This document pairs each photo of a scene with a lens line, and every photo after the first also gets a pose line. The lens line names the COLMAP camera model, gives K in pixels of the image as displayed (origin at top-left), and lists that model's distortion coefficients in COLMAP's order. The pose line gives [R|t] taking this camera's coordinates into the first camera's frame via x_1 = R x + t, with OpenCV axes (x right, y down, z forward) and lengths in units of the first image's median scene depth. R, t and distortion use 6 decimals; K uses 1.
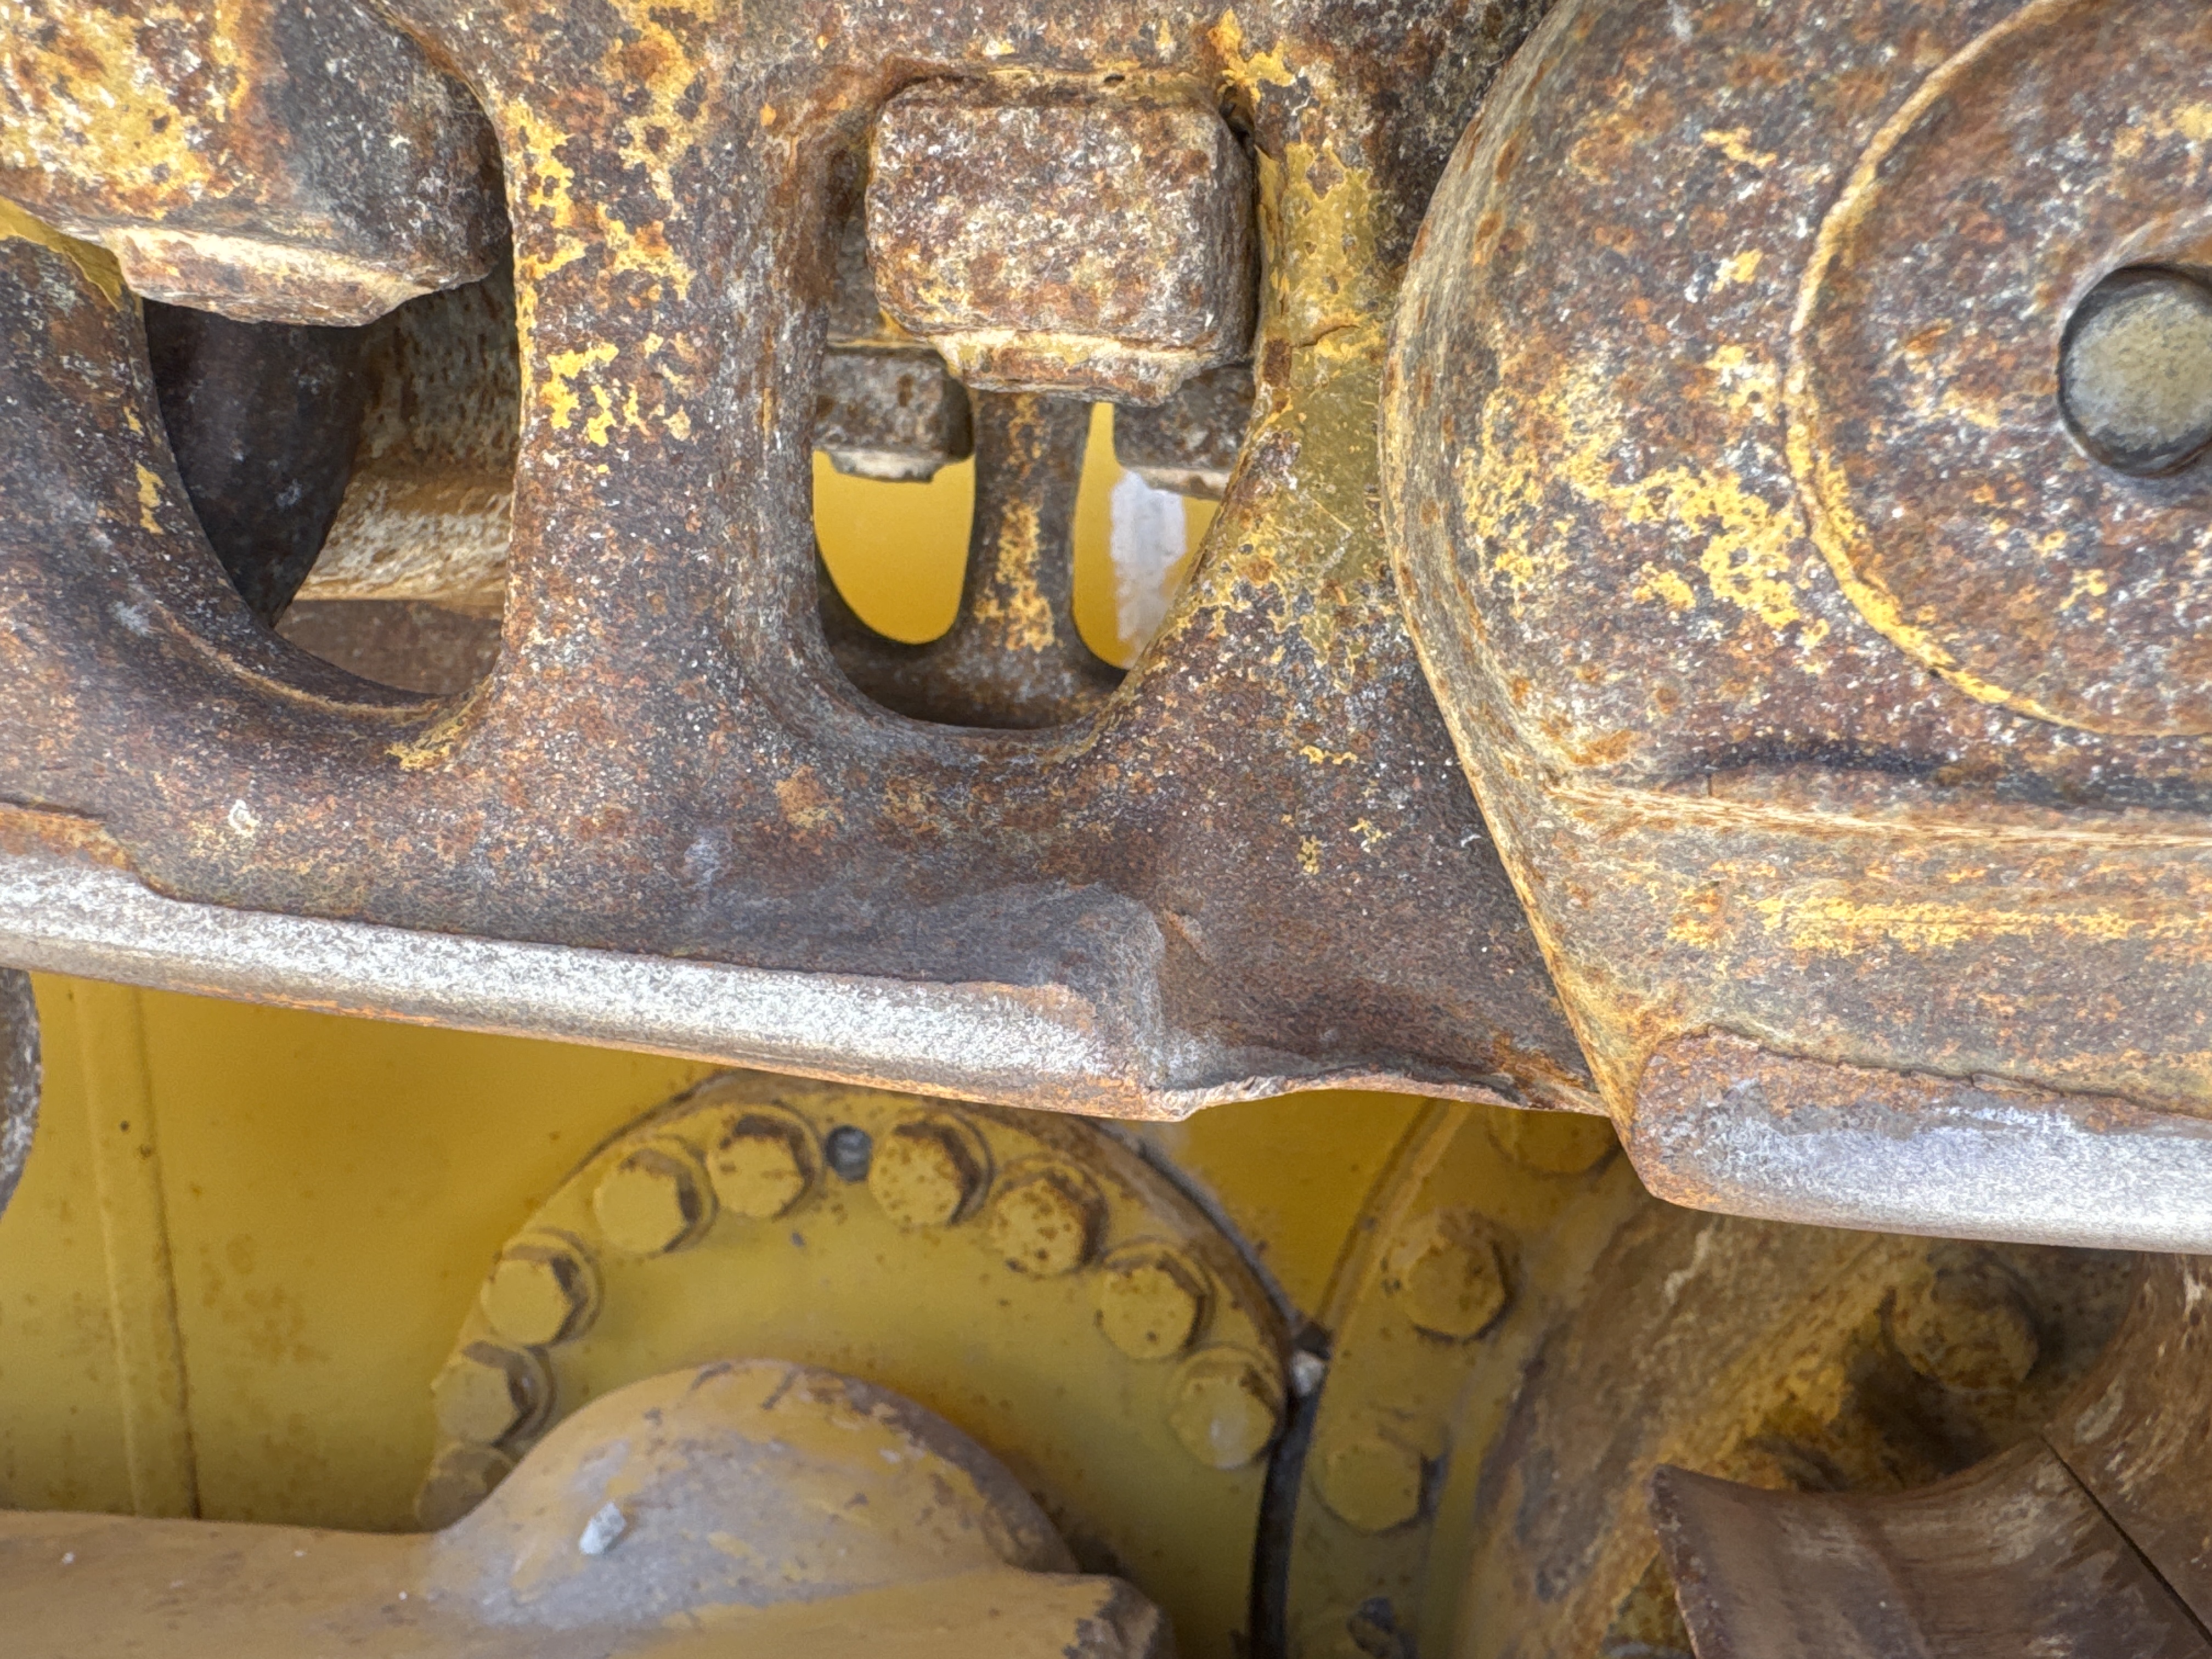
lens RADIAL K [[1583.1, 0, 1121.6], [0, 1583.1, 839.6], [0, 0, 1]] dist [-0.006484, 0.006033]
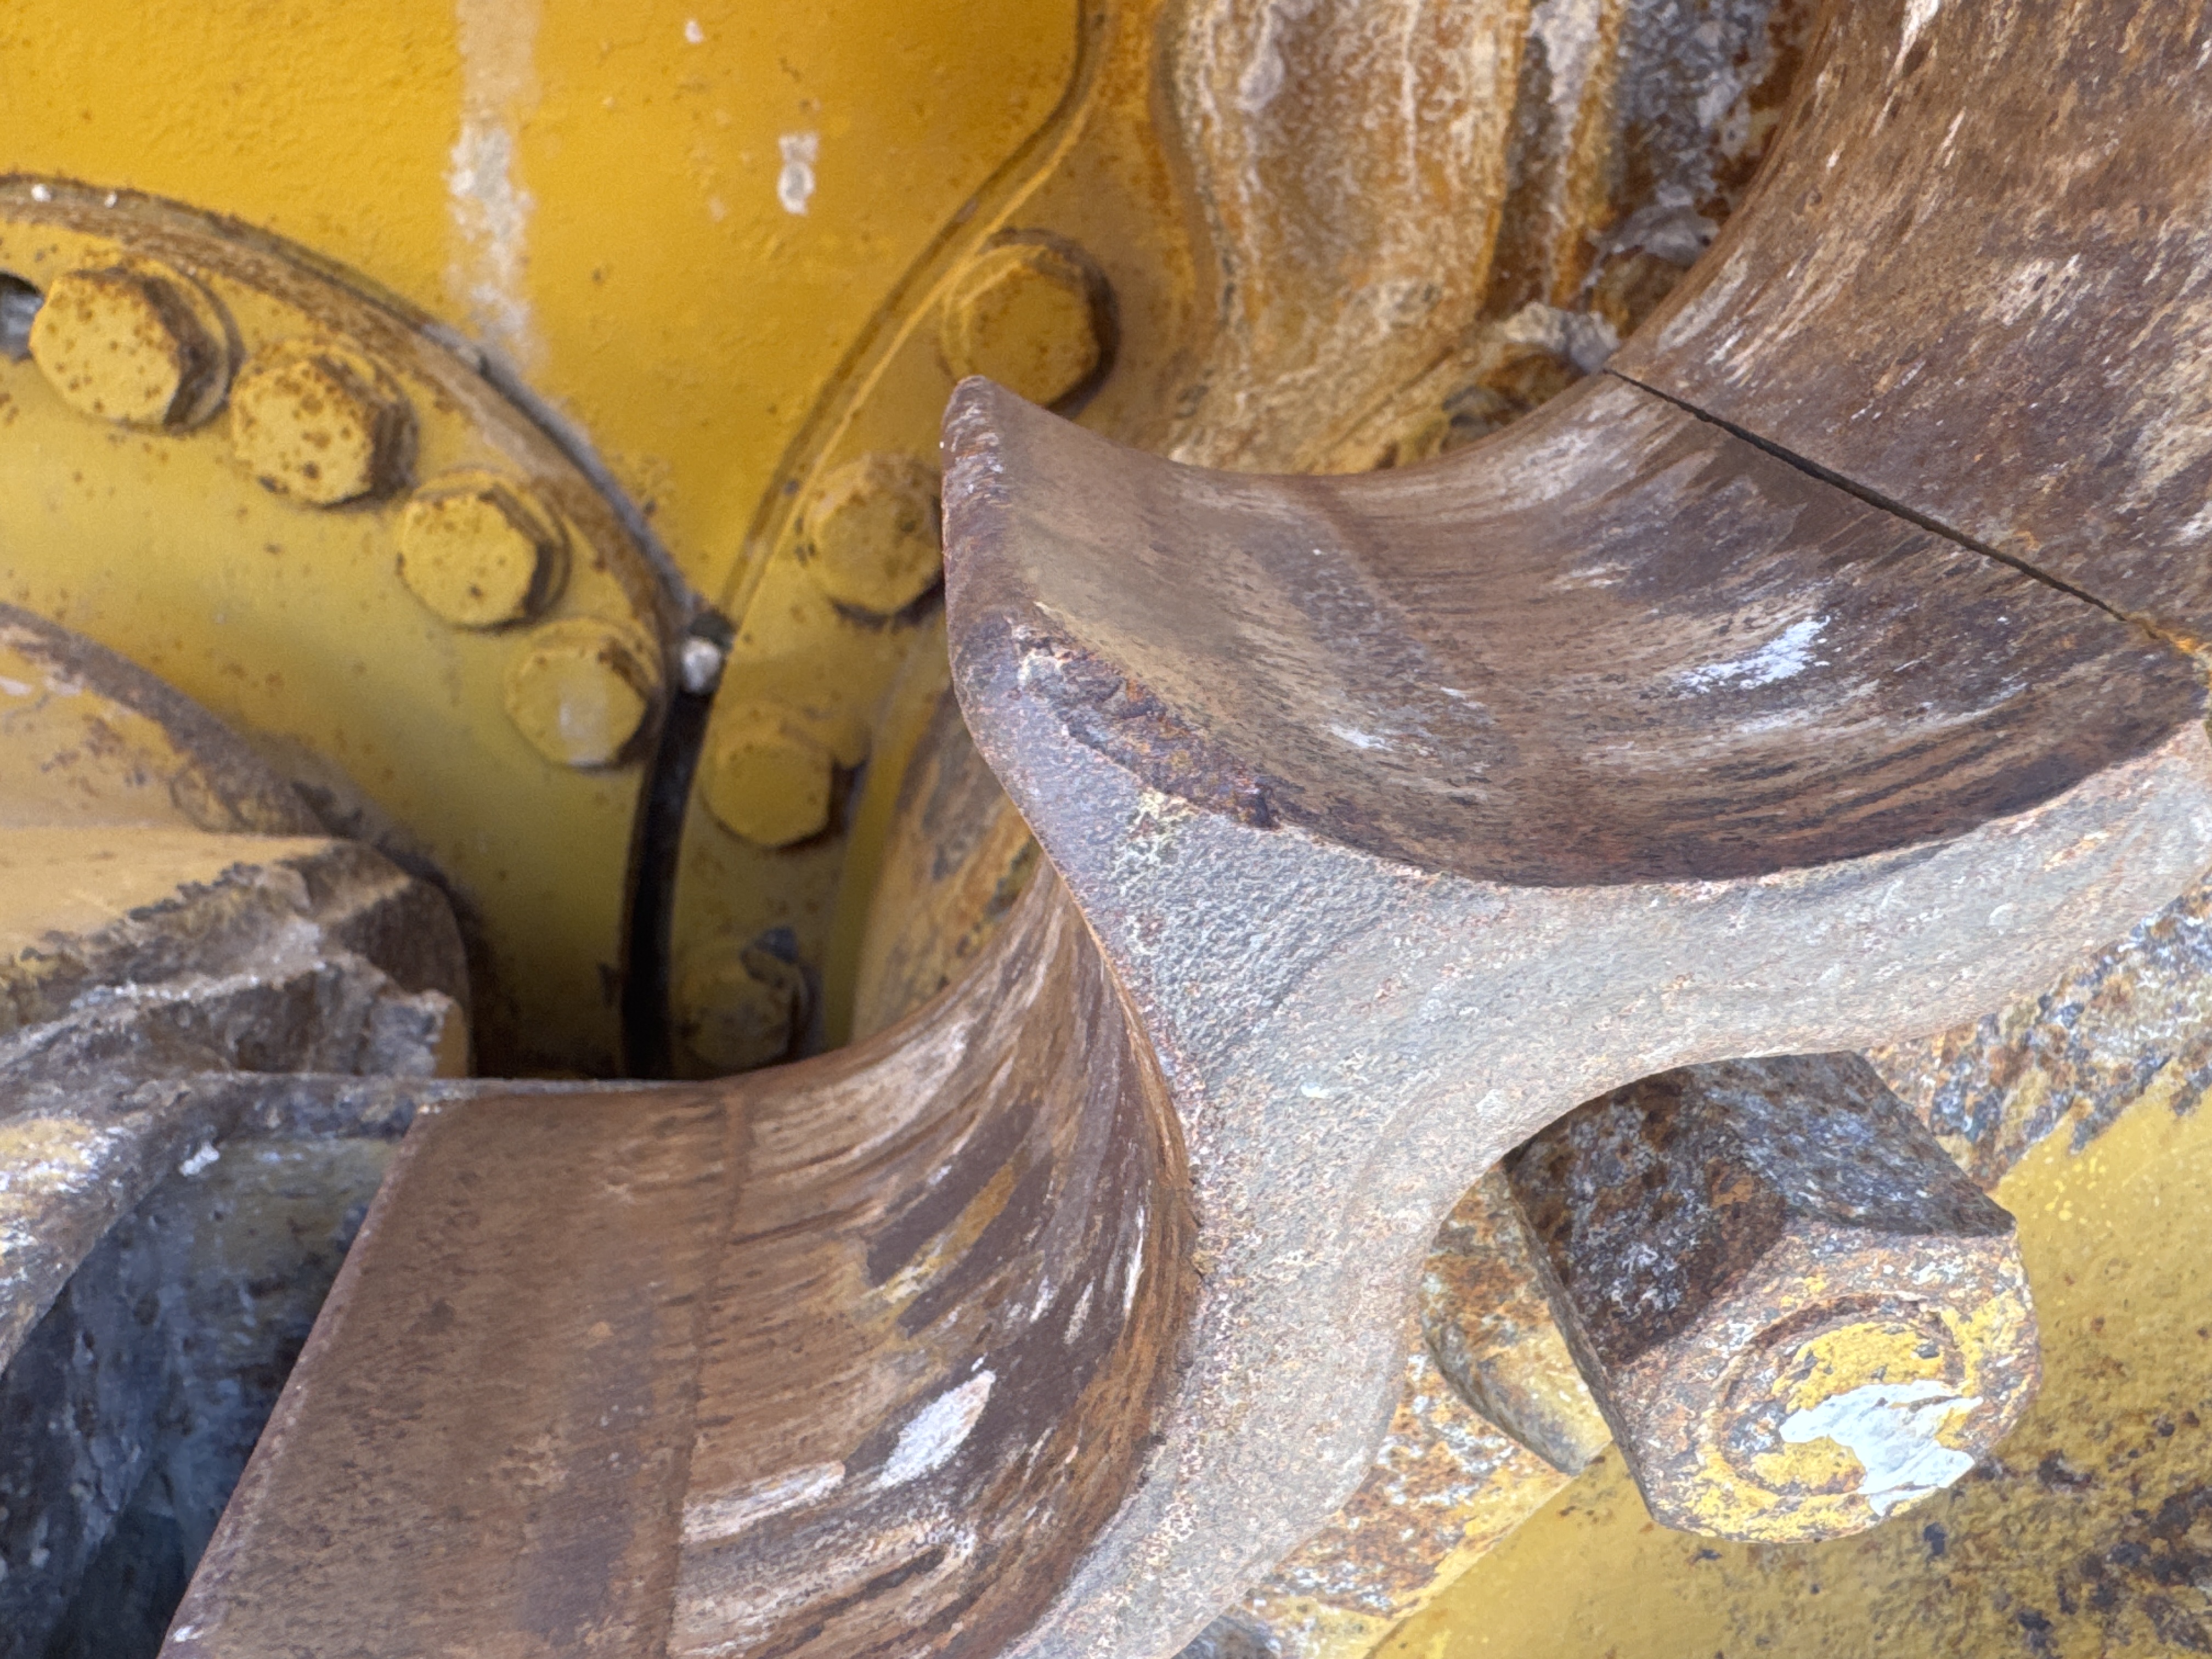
lens RADIAL K [[1583.1, 0, 1121.6], [0, 1583.1, 839.6], [0, 0, 1]] dist [-0.006484, 0.006033]
pose [[0.961047, 0.016337, 0.275901, 0.107091], [-0.100920, 0.950066, 0.295280, 0.170559], [-0.257300, -0.311623, 0.914707, 0.194106]]
